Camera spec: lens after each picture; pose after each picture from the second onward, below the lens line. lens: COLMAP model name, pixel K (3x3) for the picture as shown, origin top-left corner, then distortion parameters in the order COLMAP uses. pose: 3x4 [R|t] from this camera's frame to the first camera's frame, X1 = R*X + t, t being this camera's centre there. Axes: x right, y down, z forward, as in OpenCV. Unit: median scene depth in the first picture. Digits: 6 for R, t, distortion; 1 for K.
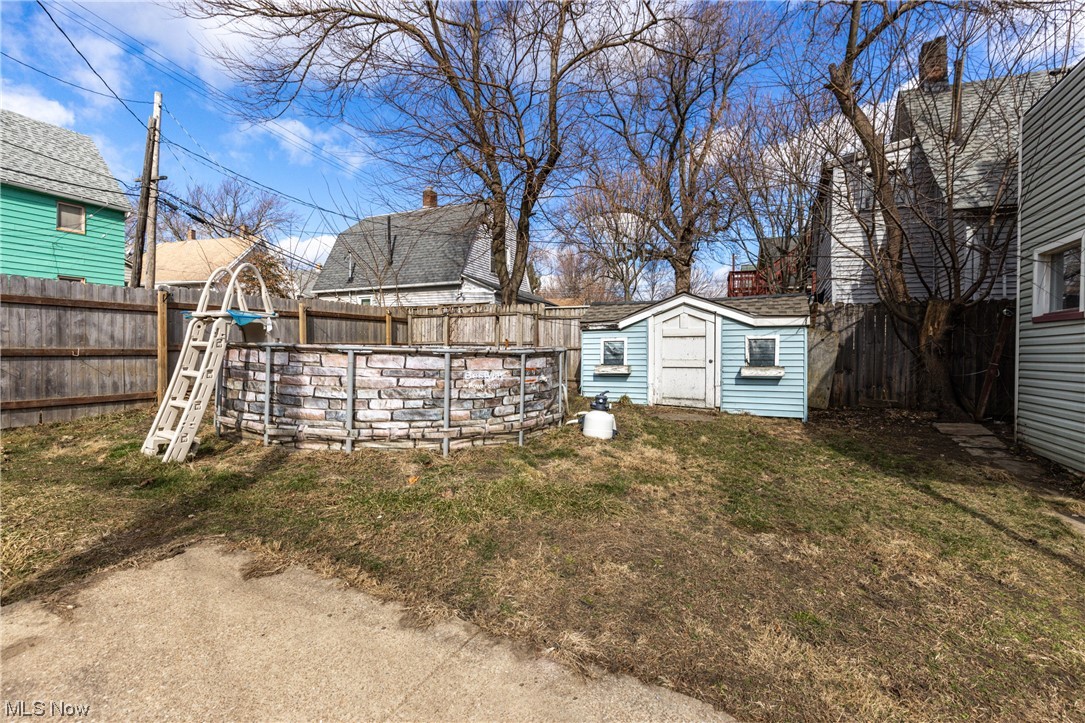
lens RADIAL K [[487.1, 0, 547.9], [0, 487.1, 359.2], [0, 0, 1]] dist [0.009500, -0.000955]
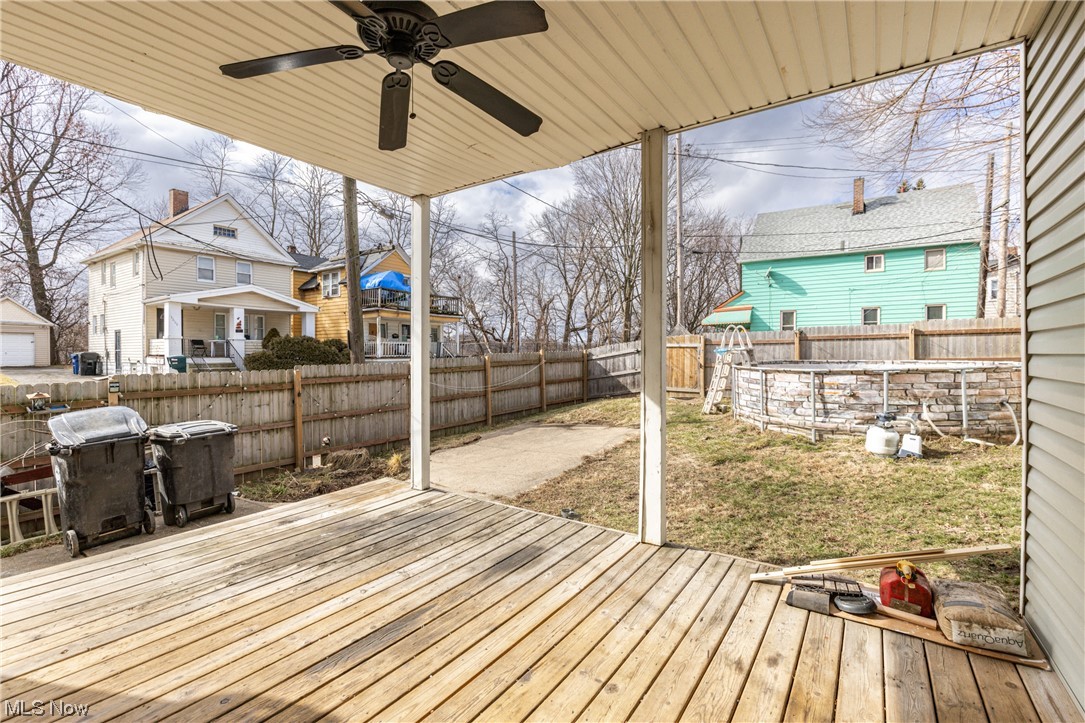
lens RADIAL K [[487.1, 0, 540.6], [0, 487.1, 357.7], [0, 0, 1]] dist [0.009500, -0.000955]
pose [[-0.156906, -0.001105, -0.987613, 0.855146], [-0.009713, 0.999953, 0.000424, -0.026521], [0.987566, 0.009659, -0.156909, 0.283260]]
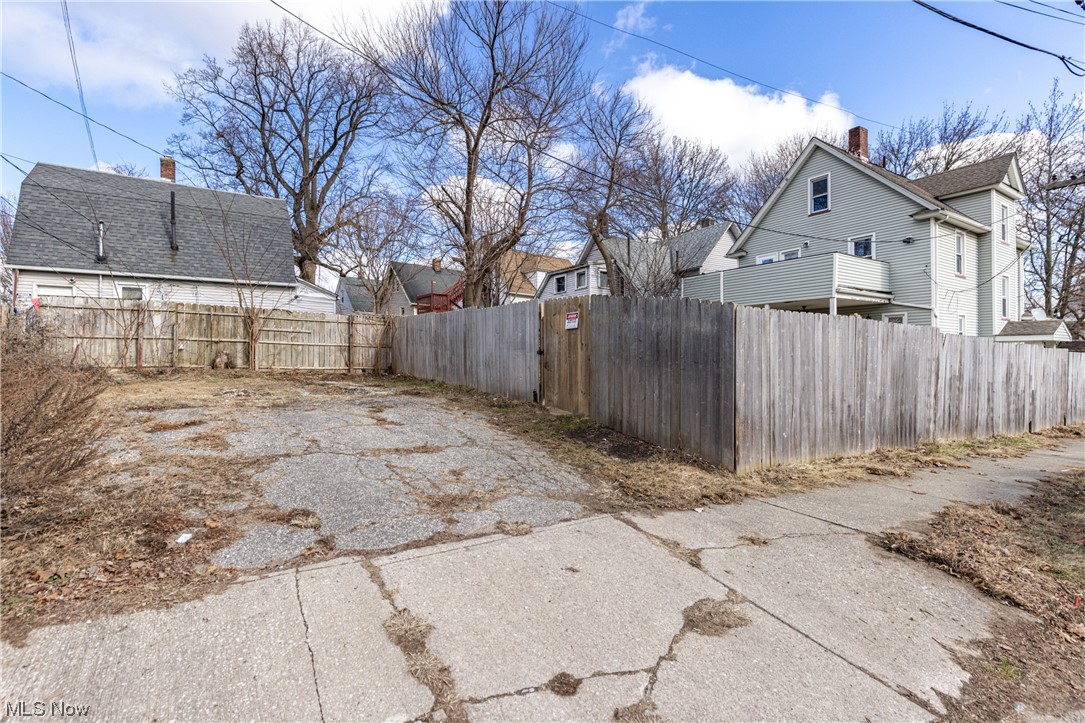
lens RADIAL K [[487.1, 0, 552.2], [0, 487.1, 358.6], [0, 0, 1]] dist [0.009500, -0.000955]
pose [[0.533383, -0.014635, 0.845747, -2.653107], [0.018961, 0.999806, 0.005343, -0.009424], [-0.845661, 0.013186, 0.533557, 0.092819]]
